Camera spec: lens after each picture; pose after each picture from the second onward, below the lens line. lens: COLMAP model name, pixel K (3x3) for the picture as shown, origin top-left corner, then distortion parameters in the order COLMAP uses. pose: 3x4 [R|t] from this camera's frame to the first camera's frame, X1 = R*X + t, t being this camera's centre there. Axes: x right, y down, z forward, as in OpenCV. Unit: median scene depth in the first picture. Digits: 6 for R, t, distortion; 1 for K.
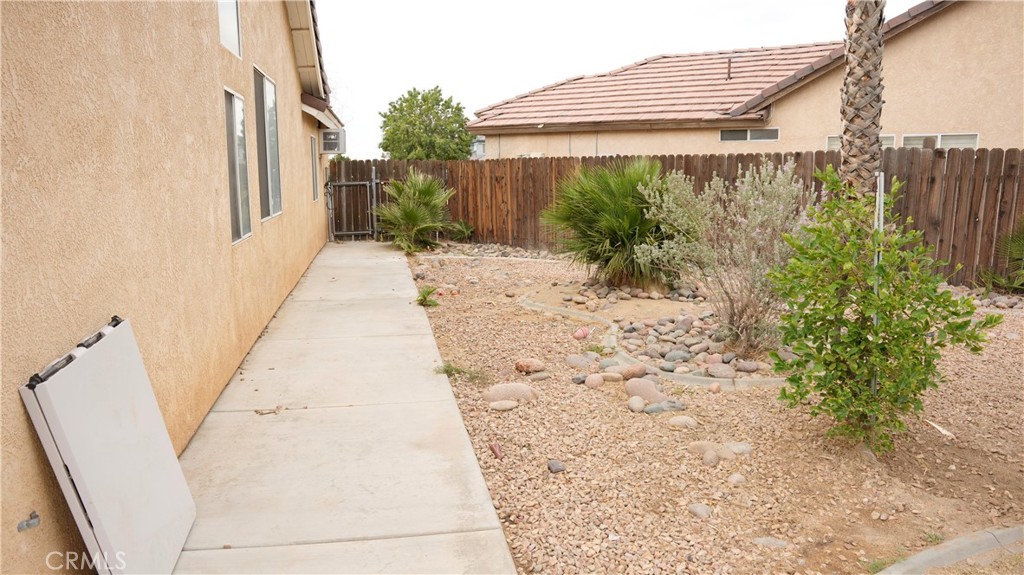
lens RADIAL K [[707.1, 0, 512.0], [0, 707.1, 287.5], [0, 0, 1]] dist [-0.176064, 0.133443]
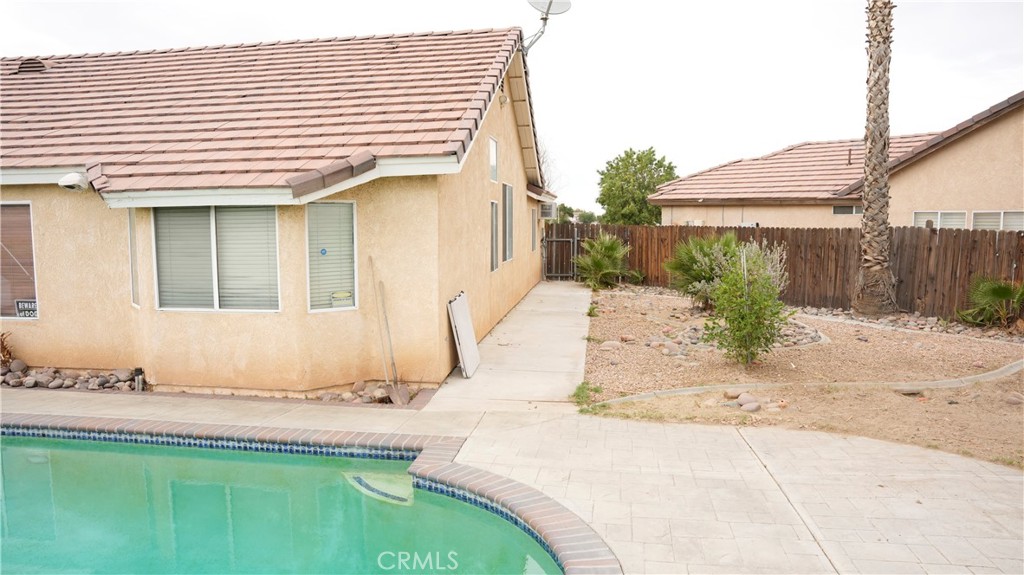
lens RADIAL K [[707.1, 0, 512.0], [0, 707.1, 287.5], [0, 0, 1]] dist [-0.176064, 0.133443]
pose [[0.951799, 0.040238, -0.304073, 0.123071], [-0.061456, 0.996273, -0.060530, 0.041618], [0.300504, 0.076299, 0.950724, -0.401111]]
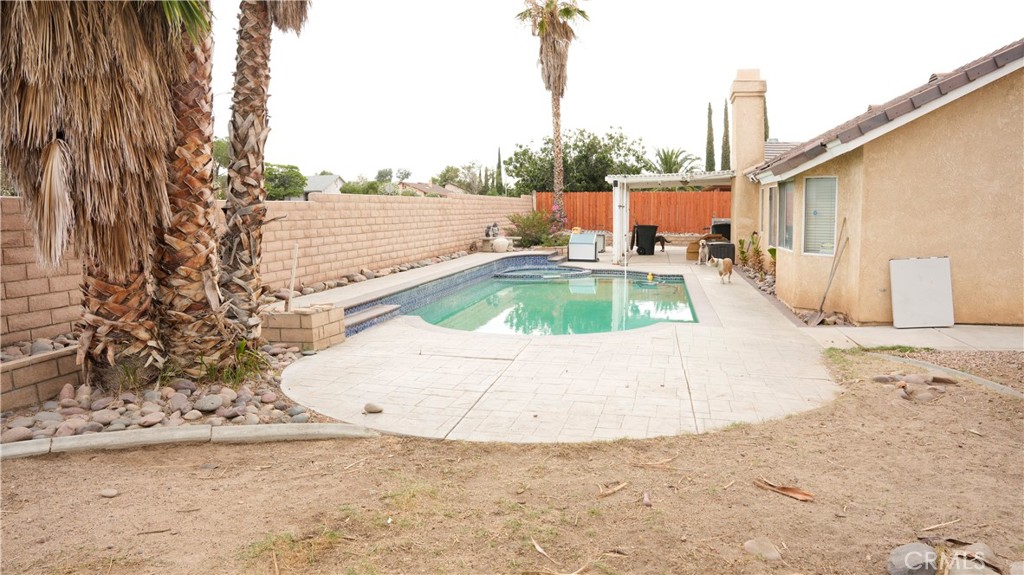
lens RADIAL K [[707.1, 0, 512.0], [0, 707.1, 287.5], [0, 0, 1]] dist [-0.176064, 0.133443]
pose [[-0.370543, 0.114844, -0.921688, 0.645900], [-0.146563, 0.972665, 0.180118, -0.016924], [0.917179, 0.201827, -0.343583, 0.038480]]
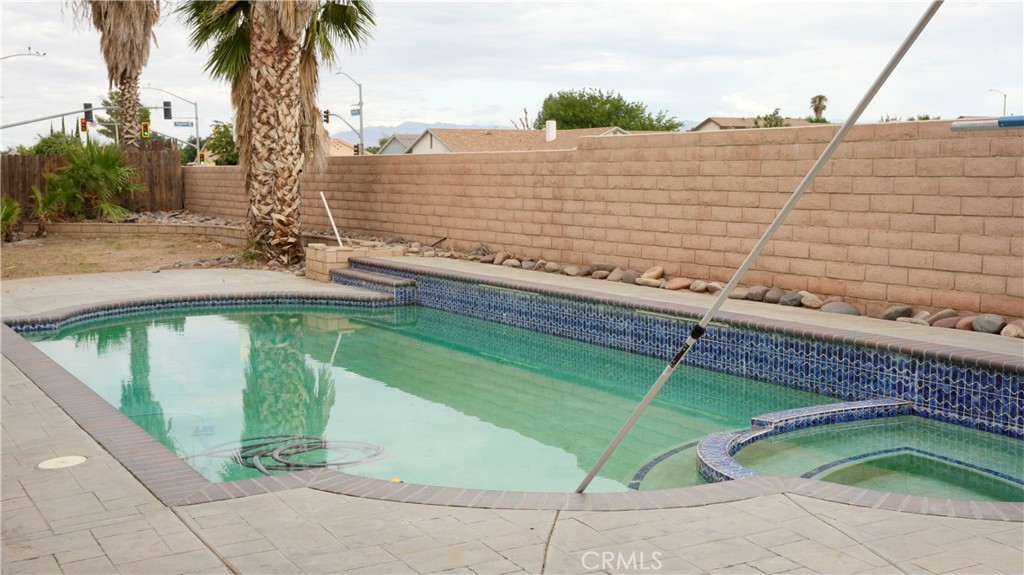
lens RADIAL K [[1206.7, 0, 512.0], [0, 1206.7, 287.5], [0, 0, 1]] dist [0.034432, 0.036368]
pose [[-0.349825, -0.081486, 0.933264, -0.992618], [0.170851, 0.973953, 0.149081, 0.020309], [-0.921104, 0.211601, -0.326791, -0.079351]]
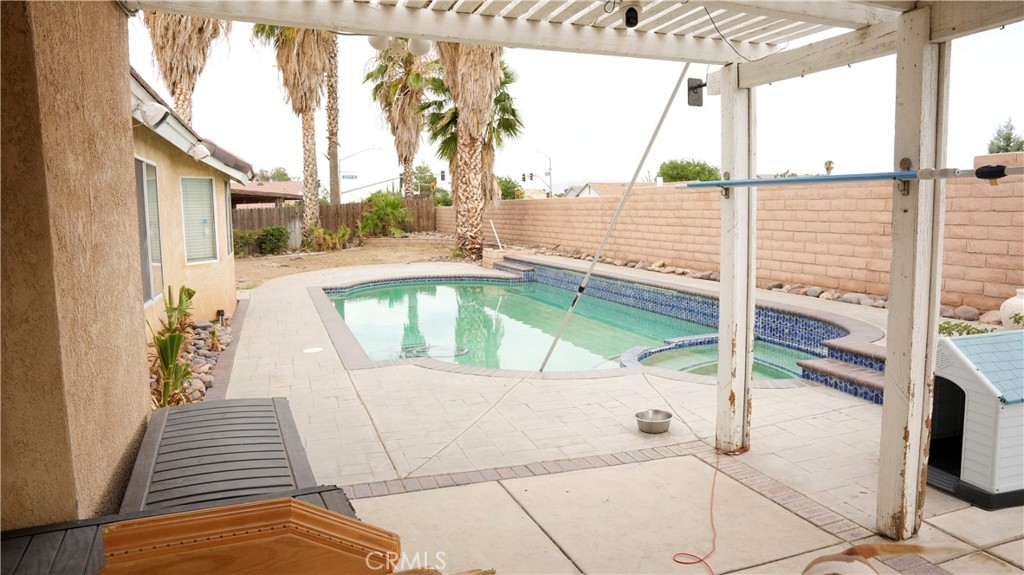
lens RADIAL K [[707.1, 0, 512.0], [0, 707.1, 287.5], [0, 0, 1]] dist [-0.176064, 0.133443]
pose [[-0.166584, -0.099806, 0.980963, -1.080397], [0.191138, 0.972725, 0.131426, 0.032112], [-0.967324, 0.209393, -0.142964, -0.144484]]
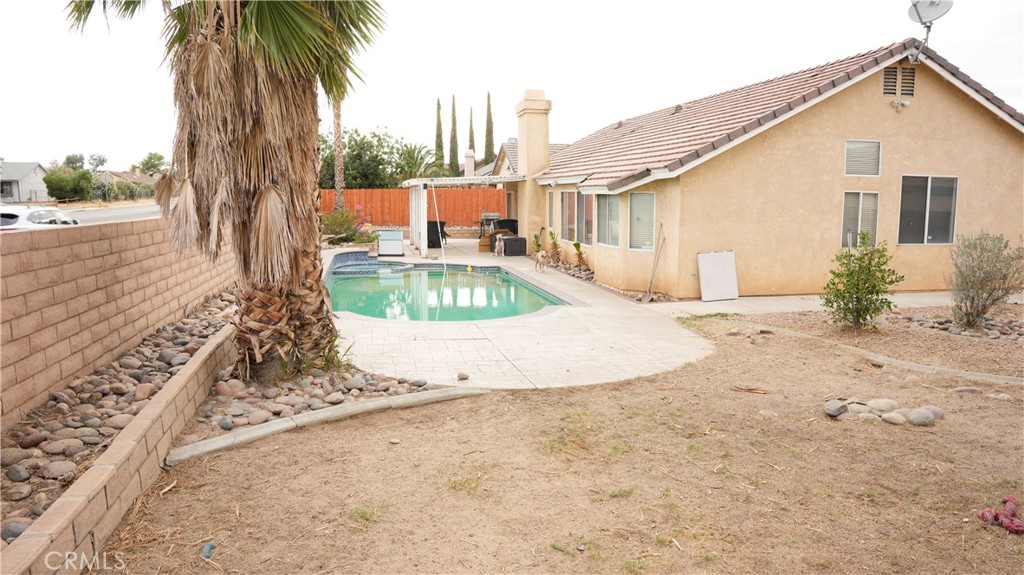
lens RADIAL K [[707.1, 0, 512.0], [0, 707.1, 287.5], [0, 0, 1]] dist [-0.176064, 0.133443]
pose [[0.031915, 0.138764, -0.989811, 0.854115], [-0.171363, 0.976411, 0.131360, -0.015317], [0.984691, 0.165424, 0.054941, -0.155263]]
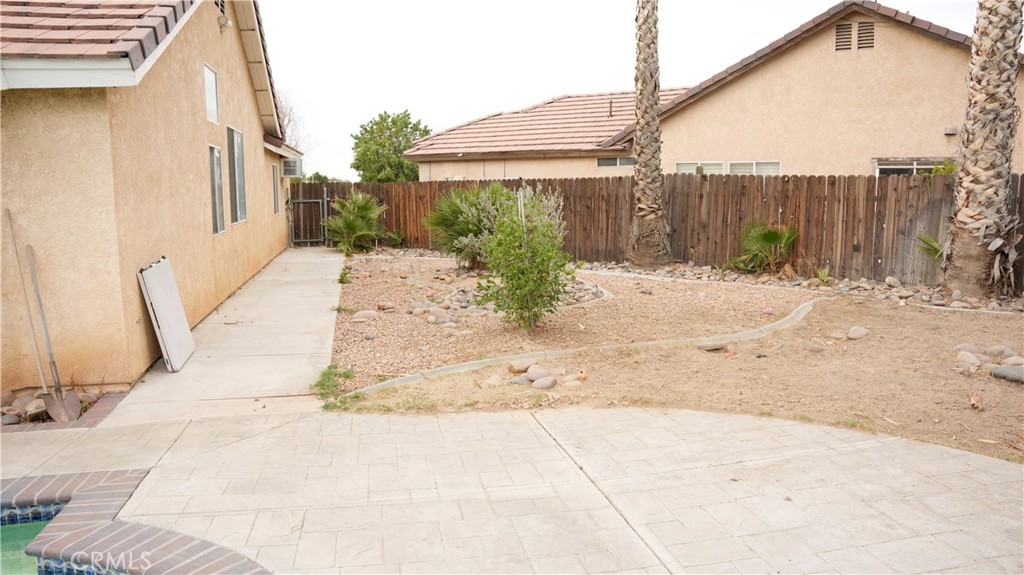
lens RADIAL K [[707.1, 0, 512.0], [0, 707.1, 287.5], [0, 0, 1]] dist [-0.176064, 0.133443]
pose [[0.999585, -0.001554, 0.028751, 0.108957], [0.002306, 0.999656, -0.026107, 0.042758], [-0.028700, 0.026162, 0.999246, -0.274172]]
